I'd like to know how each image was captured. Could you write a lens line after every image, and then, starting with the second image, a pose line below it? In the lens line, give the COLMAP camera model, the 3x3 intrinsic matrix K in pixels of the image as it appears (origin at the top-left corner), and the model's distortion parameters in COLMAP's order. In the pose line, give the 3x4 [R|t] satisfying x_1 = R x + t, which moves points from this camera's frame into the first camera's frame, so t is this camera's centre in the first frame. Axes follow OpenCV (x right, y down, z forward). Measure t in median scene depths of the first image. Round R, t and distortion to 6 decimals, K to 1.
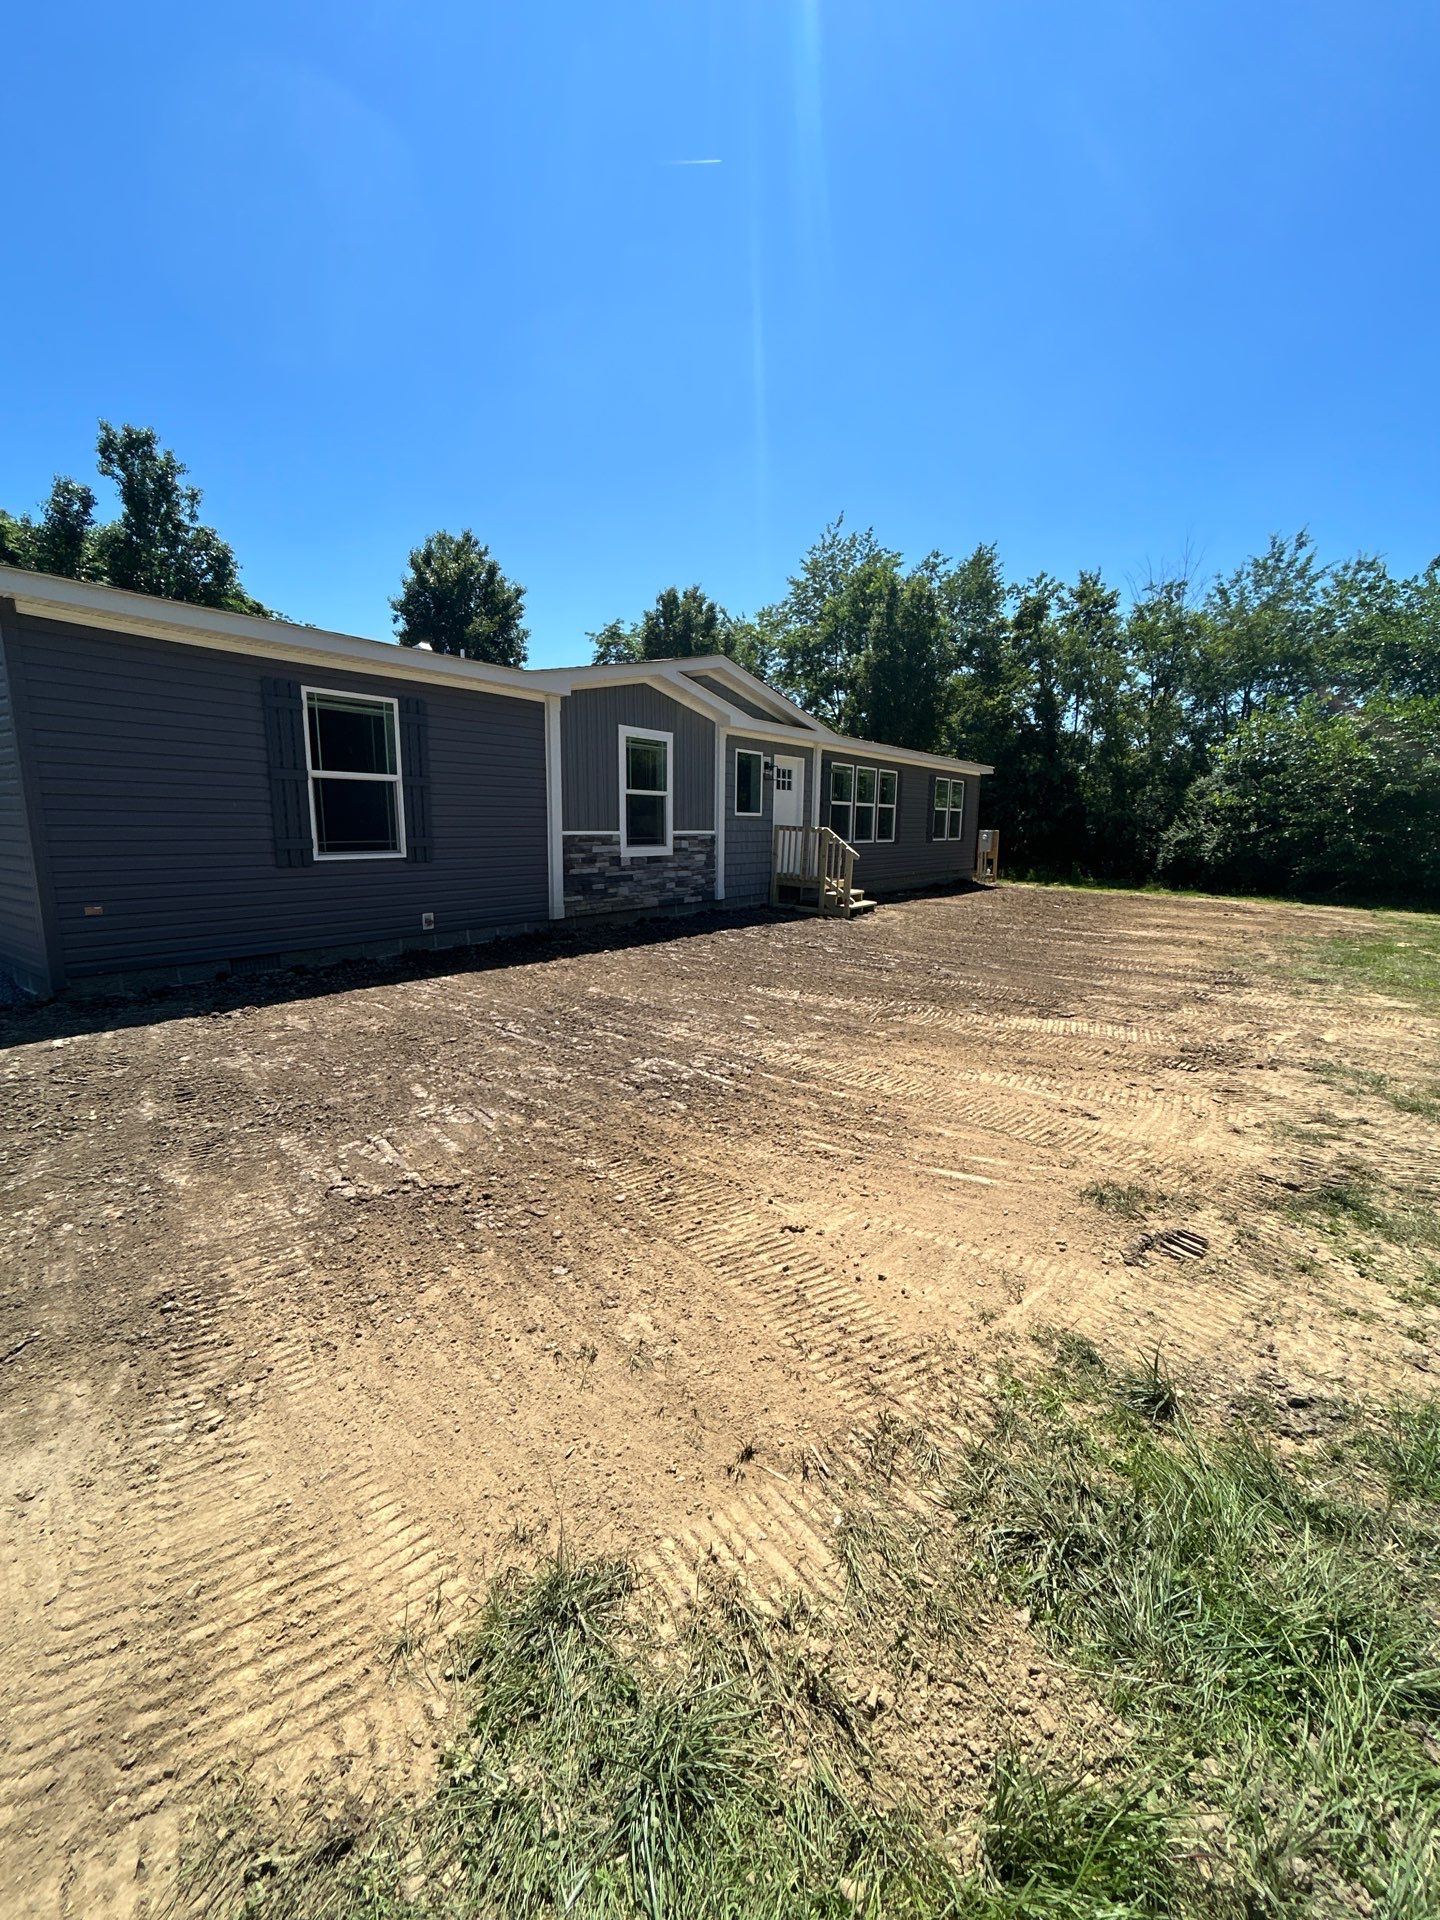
lens RADIAL K [[796.5, 0, 722.6], [0, 796.5, 963.4], [0, 0, 1]] dist [0.003731, 0.000613]
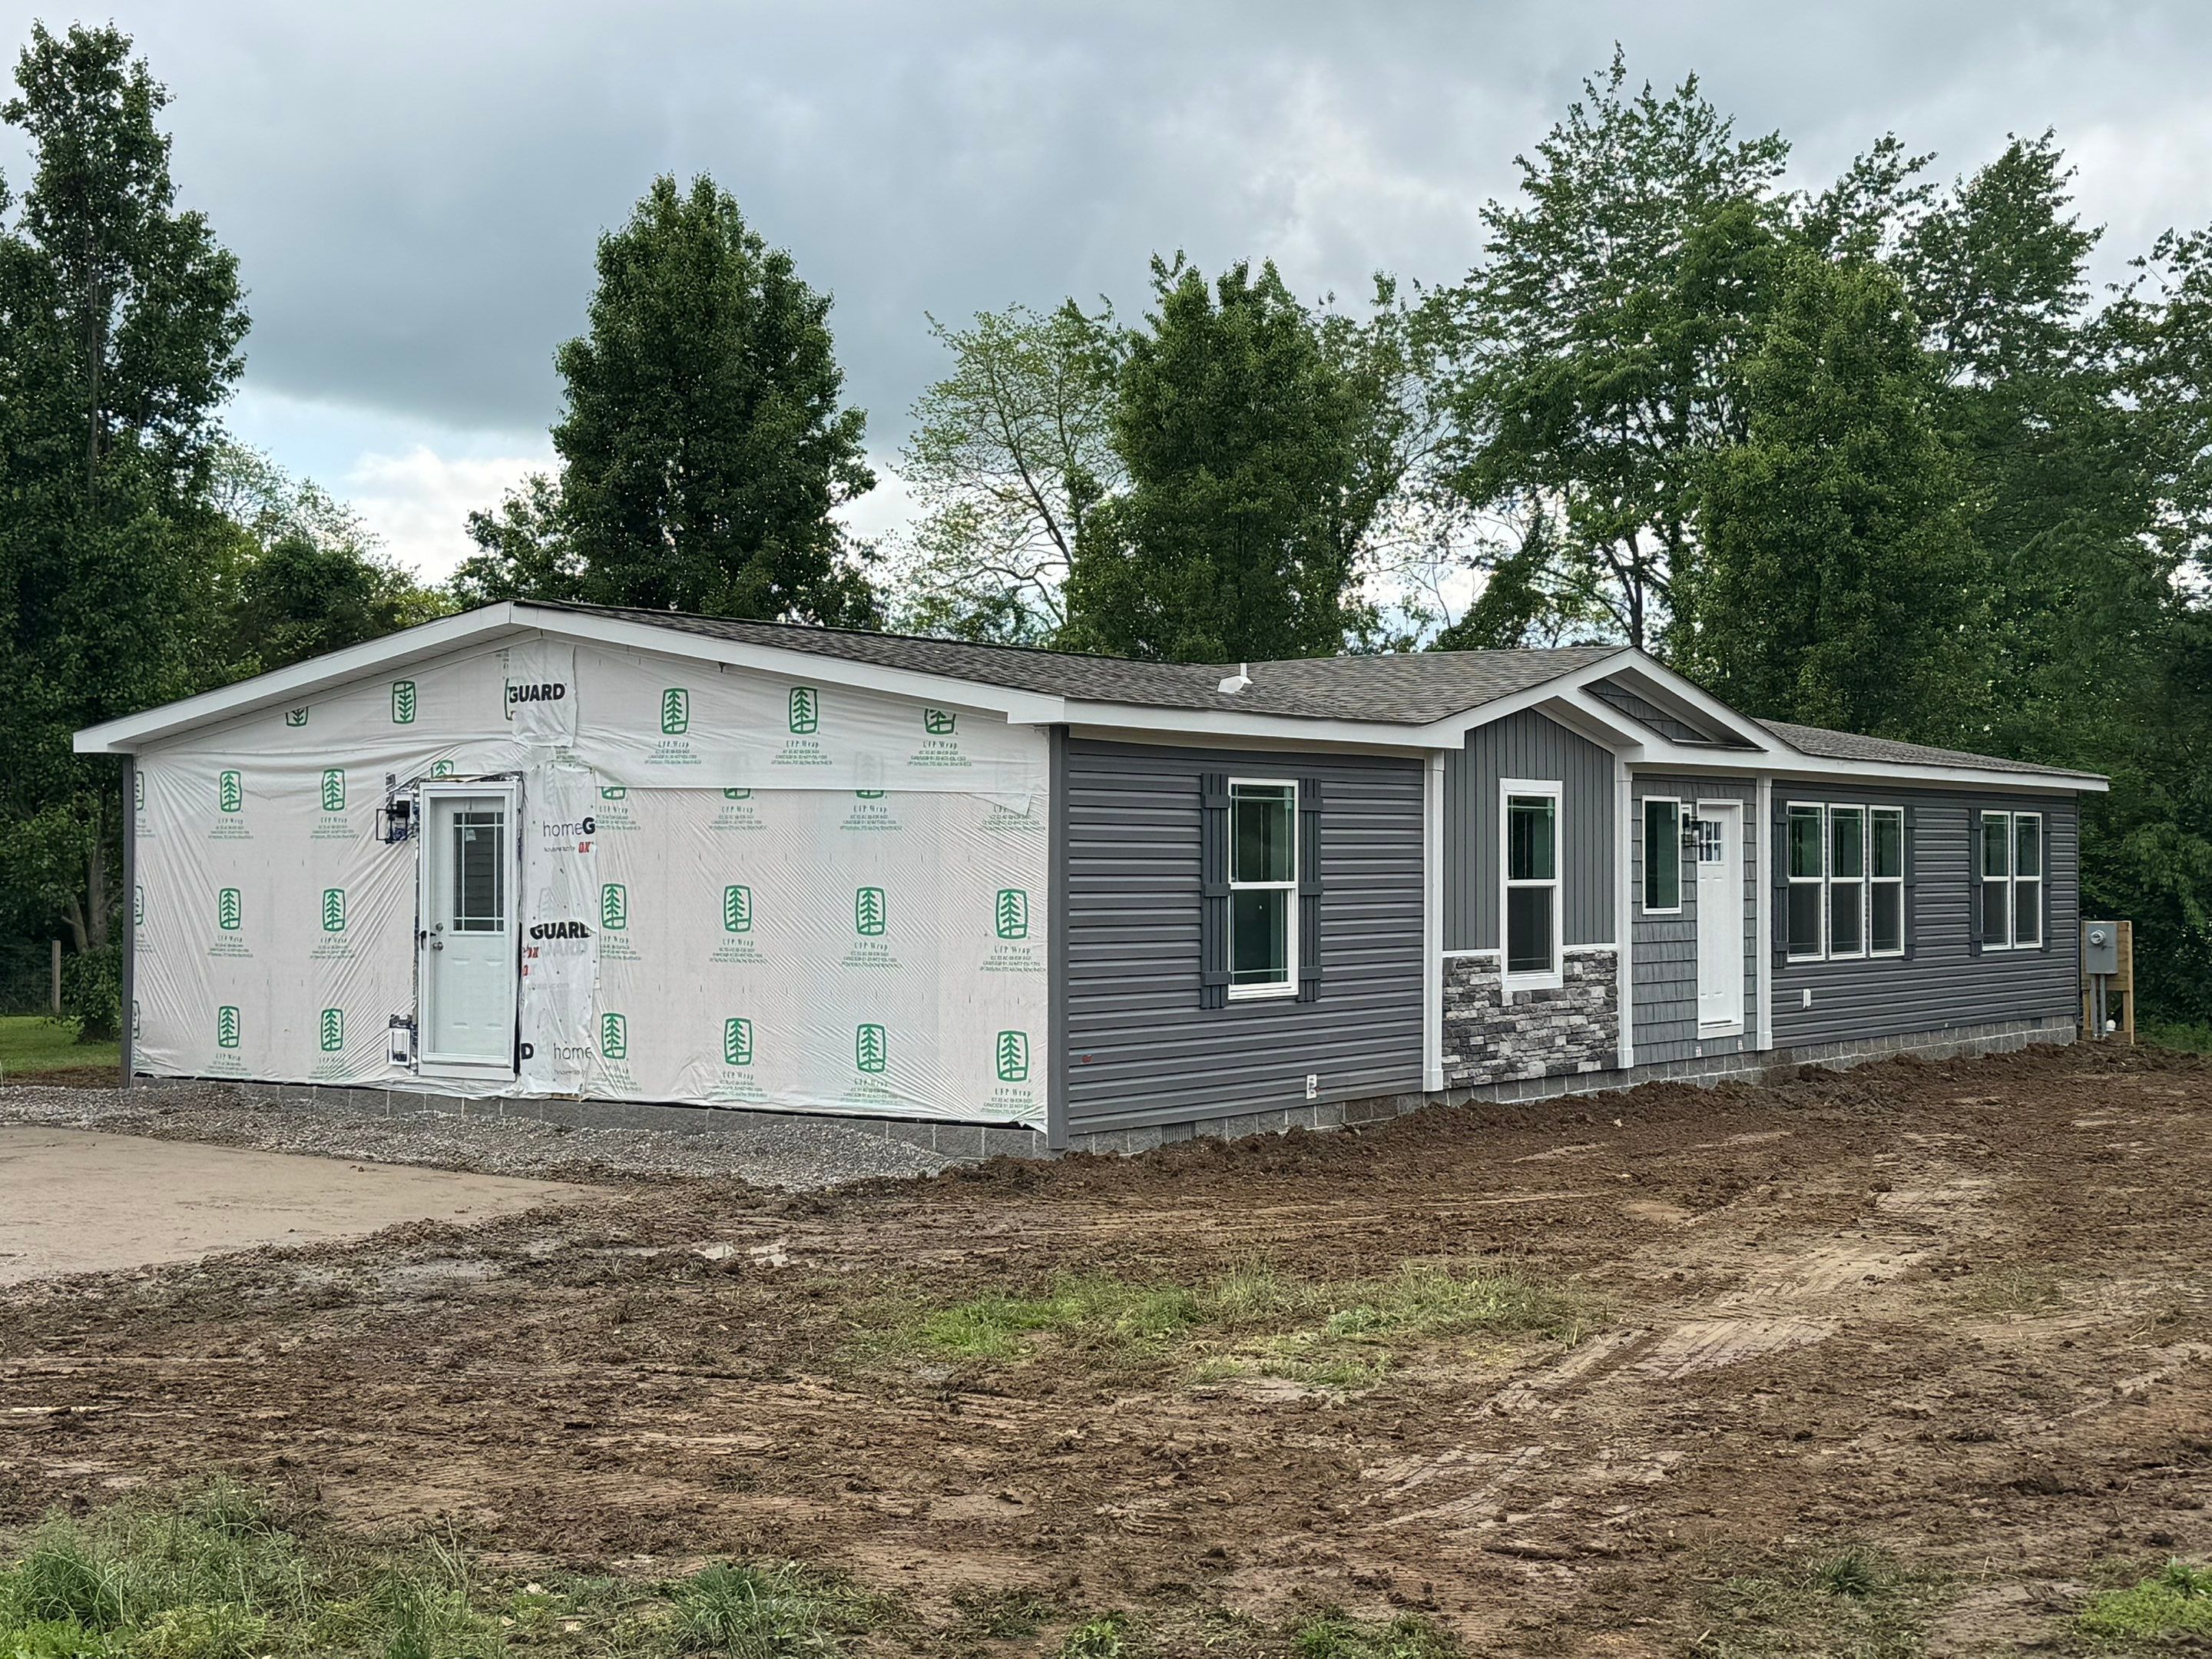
lens RADIAL K [[3211.6, 0, 1093.2], [0, 3211.6, 828.4], [0, 0, 1]] dist [0.024382, 0.000000]
pose [[0.999691, -0.008219, 0.023478, -0.400317], [0.012361, 0.983197, -0.182130, 0.147584], [-0.021587, 0.182363, 0.982994, -1.129467]]
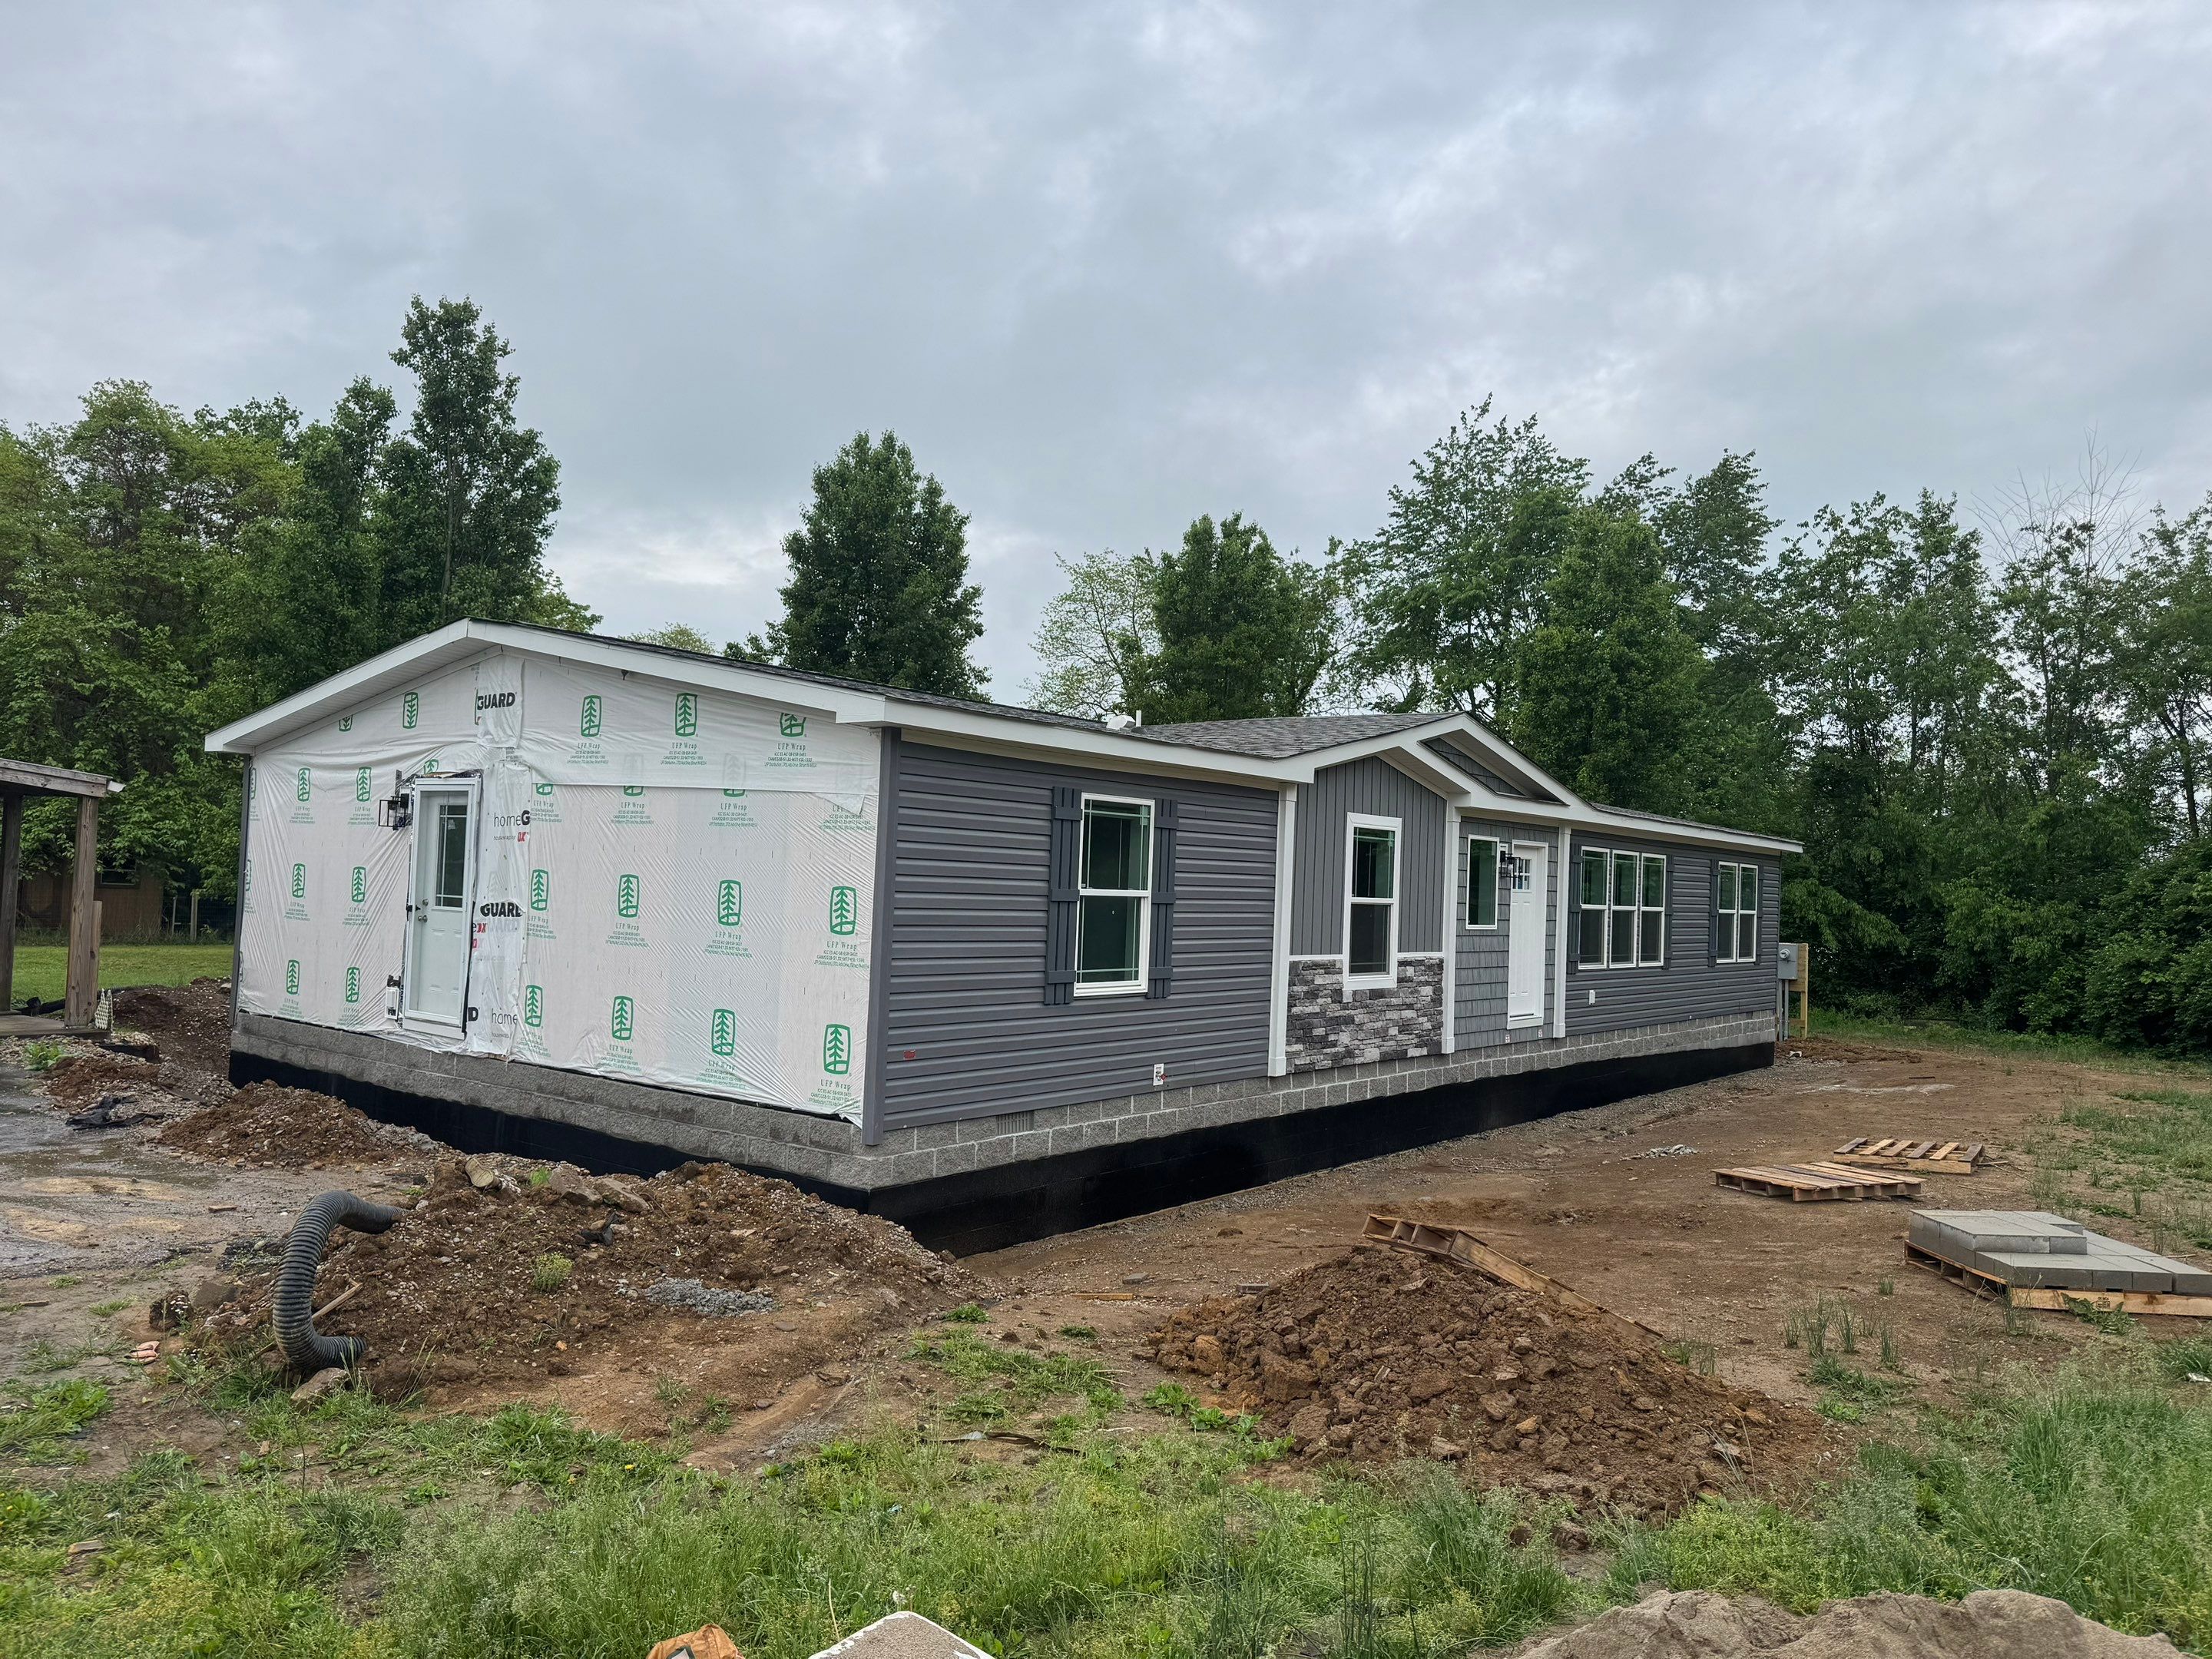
lens RADIAL K [[1600.3, 0, 1106.3], [0, 1600.3, 865.4], [0, 0, 1]] dist [0.055924, -0.021073]
pose [[0.999039, 0.028789, -0.033037, -0.241794], [-0.034323, 0.982789, -0.181513, 0.019681], [0.027243, 0.182472, 0.982834, -0.357785]]
